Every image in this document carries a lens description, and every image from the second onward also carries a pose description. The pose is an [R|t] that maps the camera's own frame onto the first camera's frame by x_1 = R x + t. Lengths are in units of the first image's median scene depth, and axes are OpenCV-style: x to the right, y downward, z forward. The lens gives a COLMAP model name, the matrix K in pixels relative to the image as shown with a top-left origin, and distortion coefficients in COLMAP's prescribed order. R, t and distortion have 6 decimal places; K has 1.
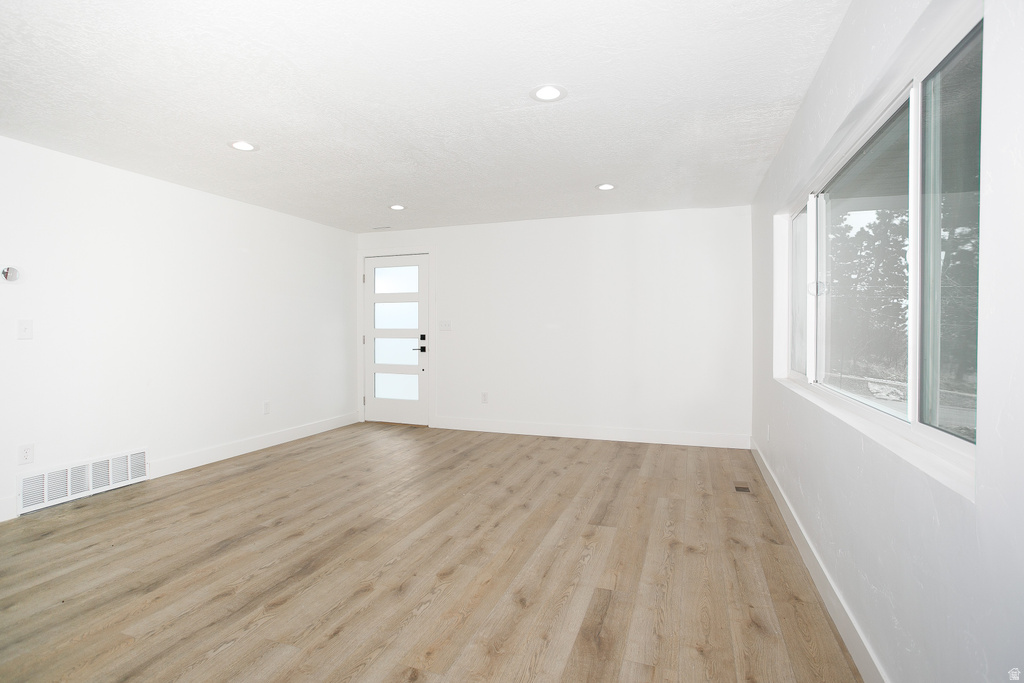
lens RADIAL K [[504.1, 0, 511.1], [0, 504.1, 336.8], [0, 0, 1]] dist [-0.059106, 0.031675]
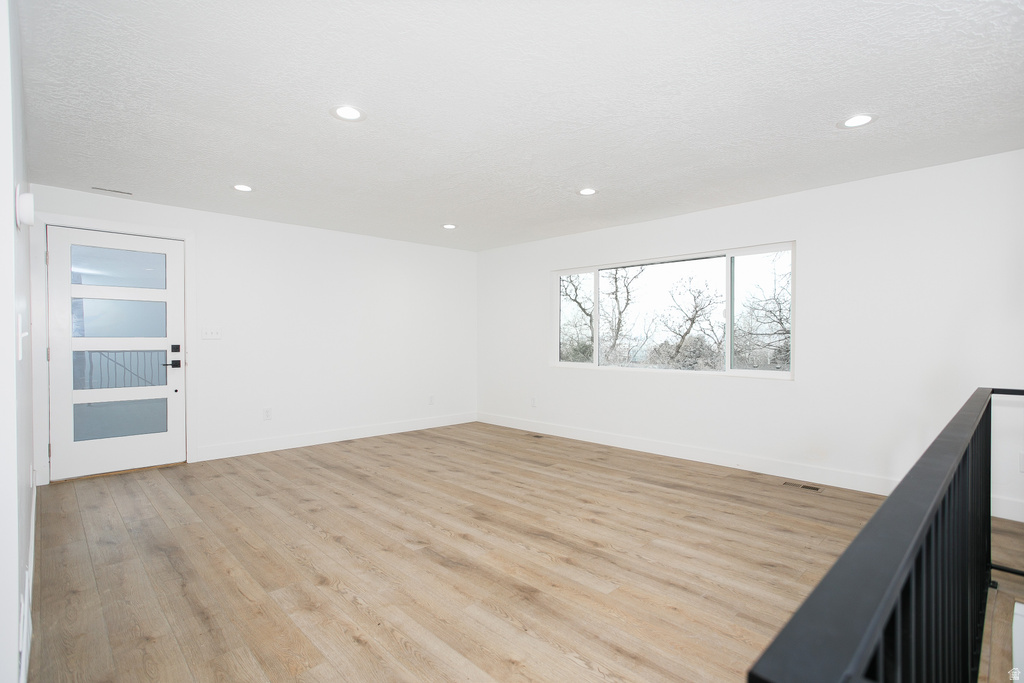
lens RADIAL K [[496.4, 0, 512.7], [0, 496.4, 339.6], [0, 0, 1]] dist [-0.050642, 0.029814]
pose [[0.444660, -0.002560, 0.895696, -1.353217], [0.014386, 0.999887, -0.004283, -0.002910], [-0.895584, 0.014790, 0.444647, 0.466118]]
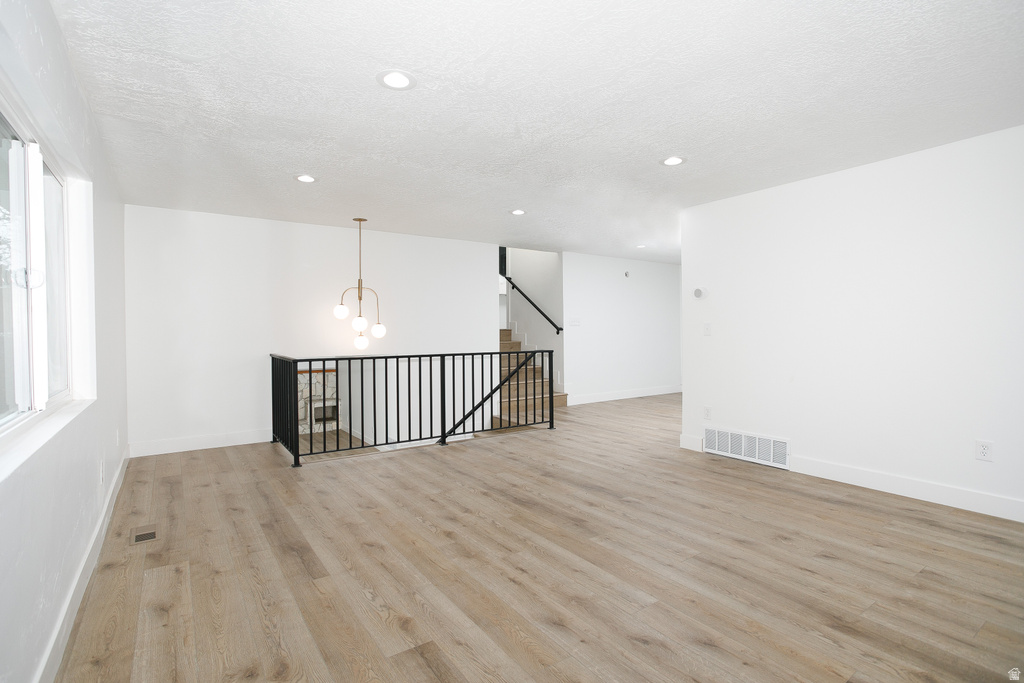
lens RADIAL K [[504.1, 0, 511.1], [0, 504.1, 336.8], [0, 0, 1]] dist [-0.059106, 0.031675]
pose [[-0.582529, 0.012512, -0.812714, 0.654528], [-0.006337, 0.999781, 0.019934, -0.018311], [0.812785, 0.016763, -0.582322, 1.583299]]
